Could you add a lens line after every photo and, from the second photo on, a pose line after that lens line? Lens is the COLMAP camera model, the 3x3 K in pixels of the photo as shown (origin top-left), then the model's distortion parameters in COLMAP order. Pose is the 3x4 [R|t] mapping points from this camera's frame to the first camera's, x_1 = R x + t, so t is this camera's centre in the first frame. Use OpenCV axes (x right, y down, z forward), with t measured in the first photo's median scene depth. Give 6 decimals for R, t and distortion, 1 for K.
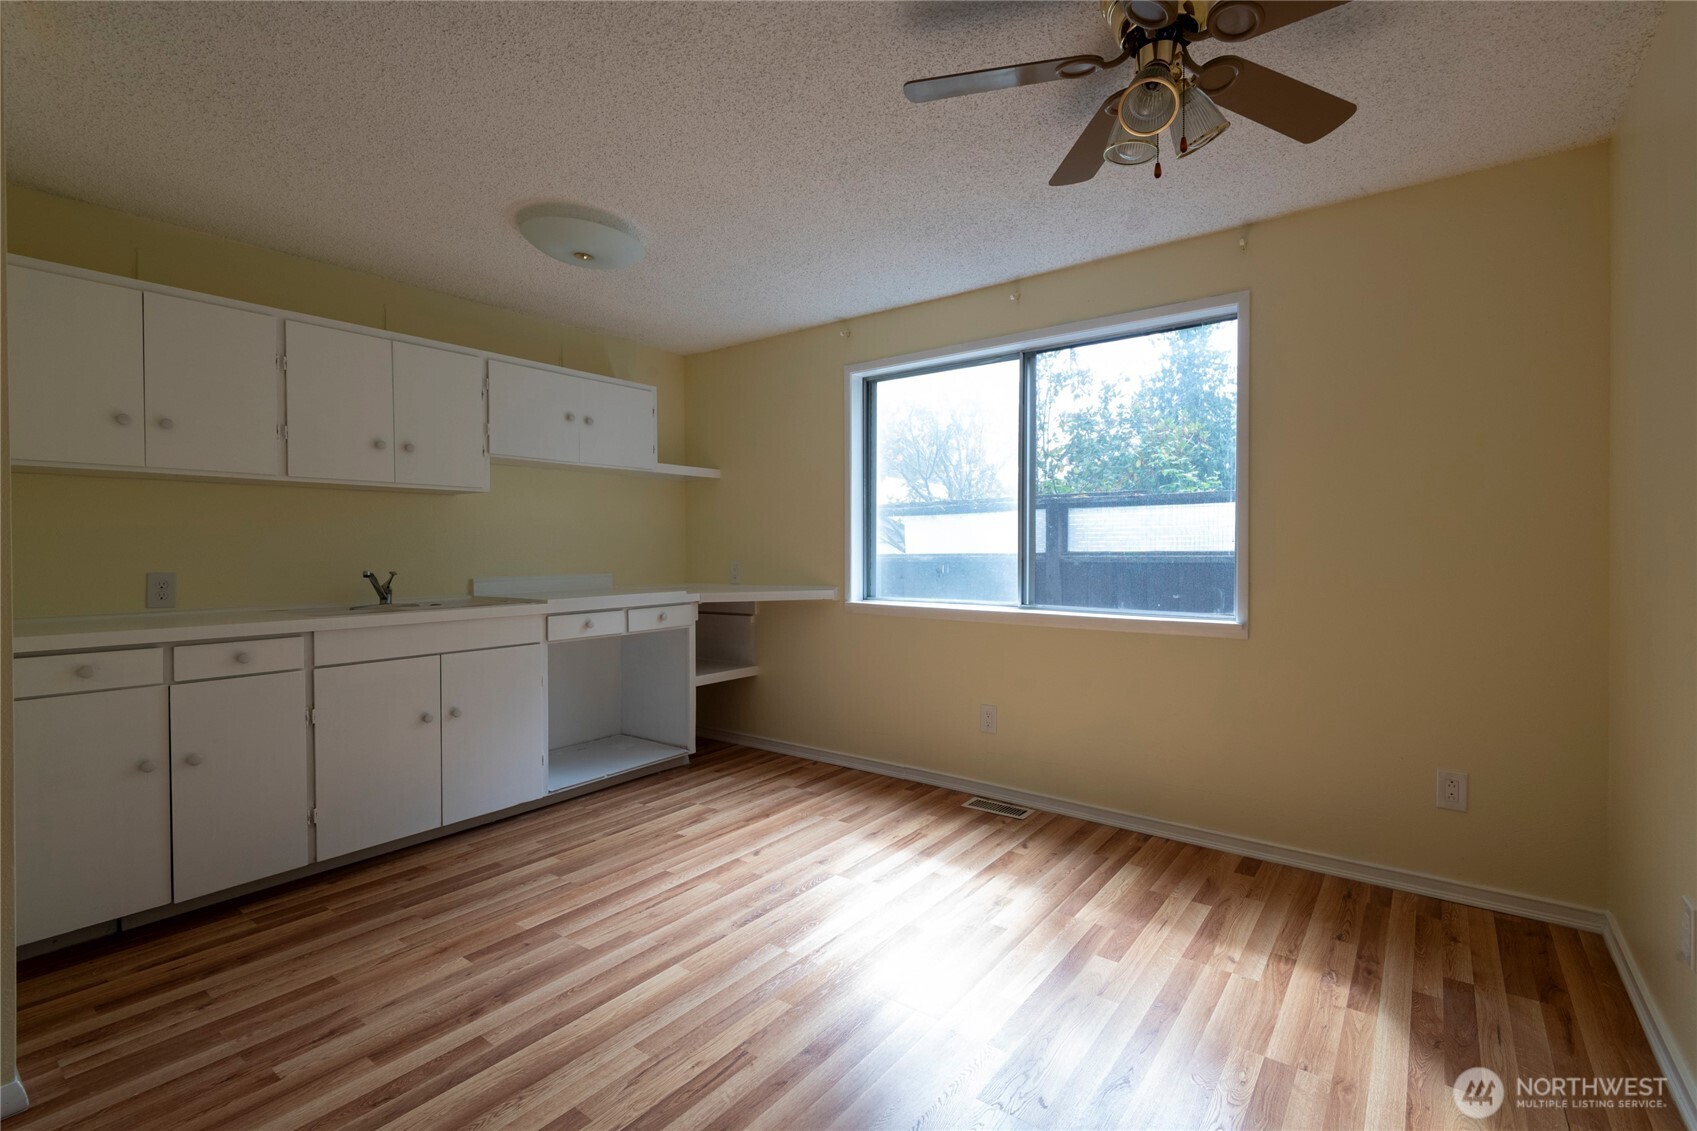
lens RADIAL K [[766.0, 0, 850.4], [0, 766.0, 558.6], [0, 0, 1]] dist [0.024826, -0.013851]
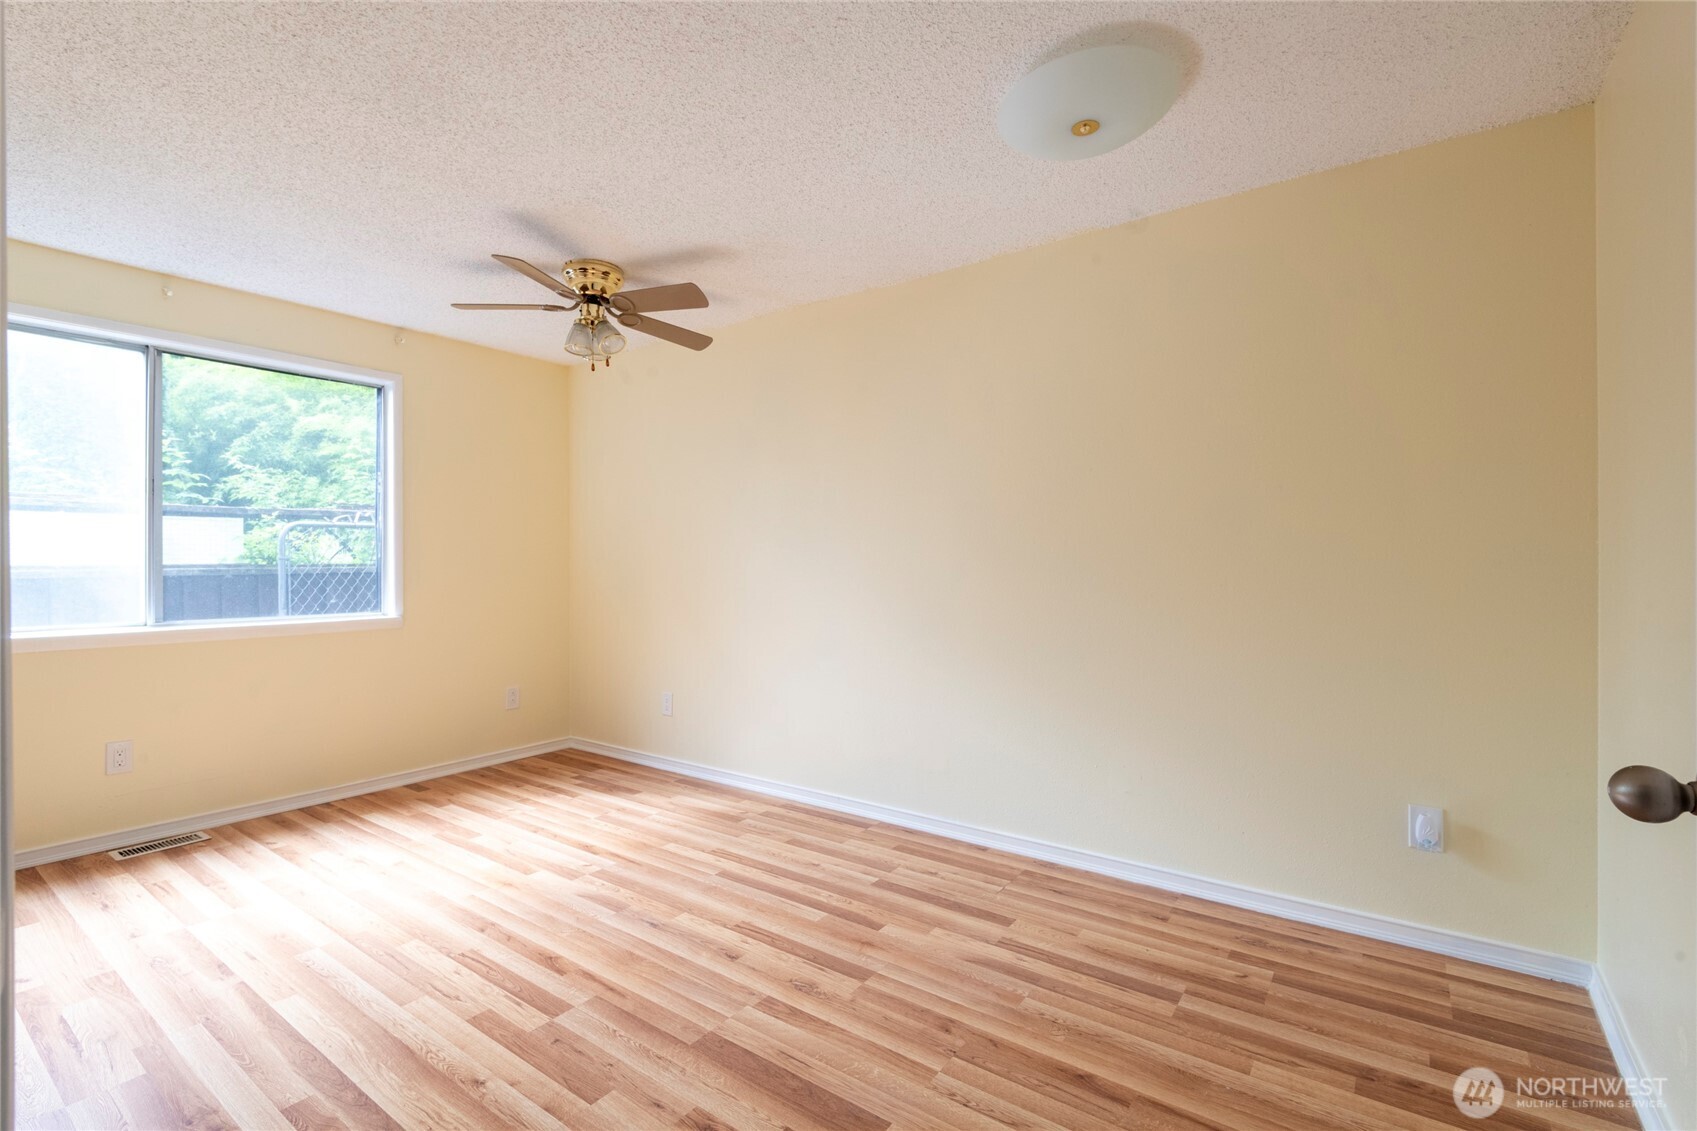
lens RADIAL K [[766.0, 0, 850.0], [0, 766.0, 566.3], [0, 0, 1]] dist [0.024826, -0.013851]
pose [[-0.021481, -0.005482, 0.999754, -0.834992], [0.013439, 0.999893, 0.005771, -0.002158], [-0.999679, 0.013560, -0.021405, 0.217002]]
